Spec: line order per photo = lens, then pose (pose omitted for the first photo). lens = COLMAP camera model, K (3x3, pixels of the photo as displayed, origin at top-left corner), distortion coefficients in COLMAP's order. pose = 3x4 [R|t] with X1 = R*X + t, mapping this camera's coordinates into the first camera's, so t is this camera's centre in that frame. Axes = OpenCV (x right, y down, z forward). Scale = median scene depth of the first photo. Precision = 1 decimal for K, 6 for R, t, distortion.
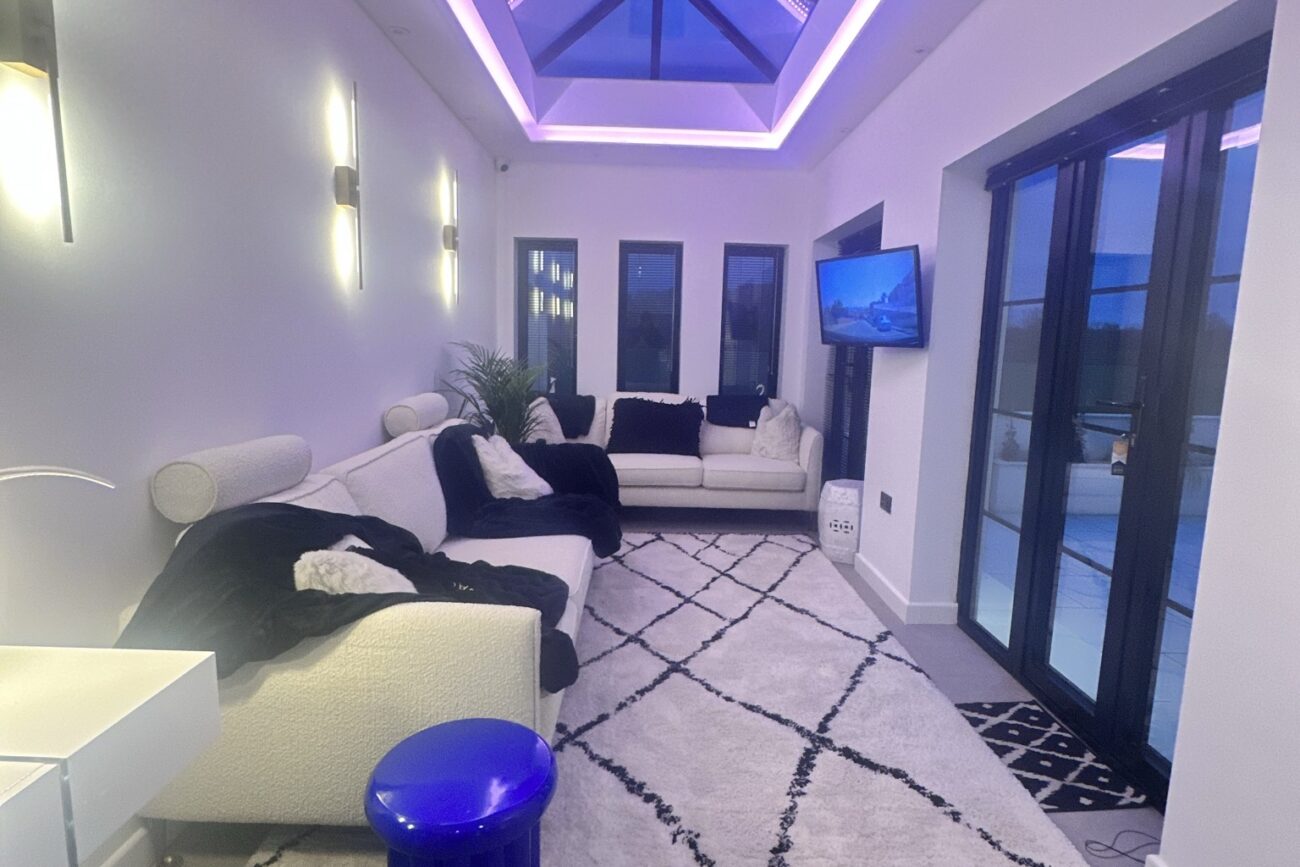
lens RADIAL K [[683.0, 0, 656.1], [0, 683.0, 434.4], [0, 0, 1]] dist [-0.001593, -0.002441]
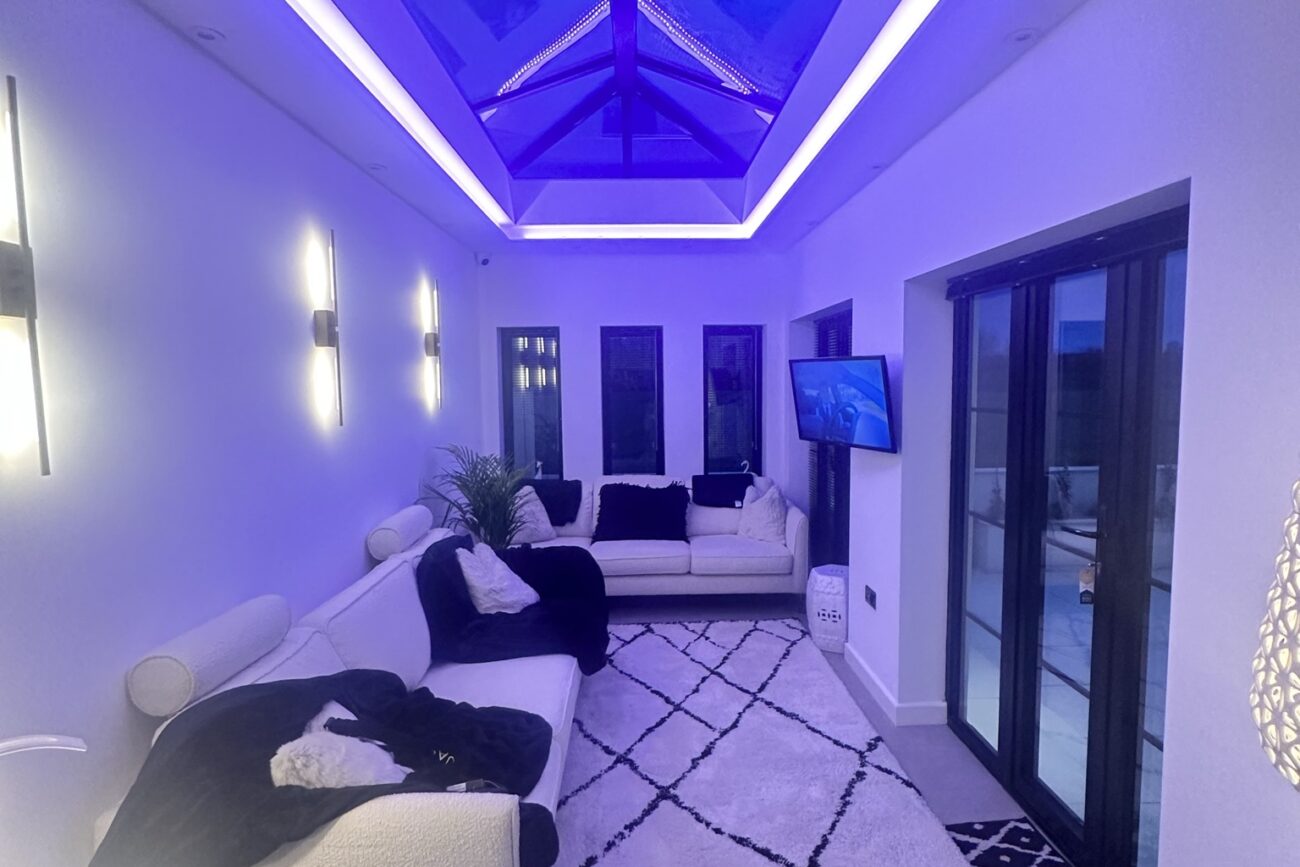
lens RADIAL K [[683.0, 0, 656.1], [0, 683.0, 434.4], [0, 0, 1]] dist [-0.001593, -0.002441]
pose [[0.999179, -0.039295, 0.009843, 0.021939], [0.039800, 0.997531, -0.057859, -0.100287], [-0.007545, 0.058204, 0.998276, -0.016303]]
